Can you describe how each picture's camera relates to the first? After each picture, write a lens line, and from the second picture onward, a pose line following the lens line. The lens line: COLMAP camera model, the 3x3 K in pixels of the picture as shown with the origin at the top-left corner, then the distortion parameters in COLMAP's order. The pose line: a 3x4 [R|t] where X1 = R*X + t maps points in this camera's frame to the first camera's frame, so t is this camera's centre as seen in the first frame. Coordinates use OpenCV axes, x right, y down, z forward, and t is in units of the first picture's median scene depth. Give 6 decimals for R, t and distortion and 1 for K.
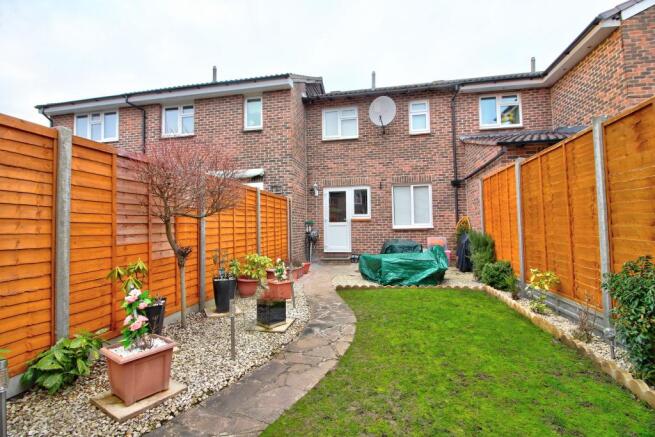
lens RADIAL K [[302.6, 0, 327.5], [0, 302.6, 218.5], [0, 0, 1]] dist [0.000426, -0.013230]
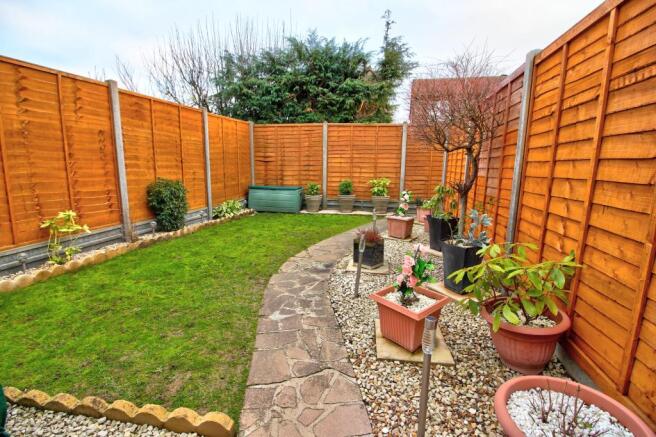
lens RADIAL K [[303.0, 0, 328.0], [0, 303.0, 218.5], [0, 0, 1]] dist [0.000426, -0.013230]
pose [[-0.999916, -0.004936, 0.011990, -0.071562], [-0.003346, 0.991616, 0.129178, 0.081708], [-0.012527, 0.129127, -0.991549, 1.969178]]
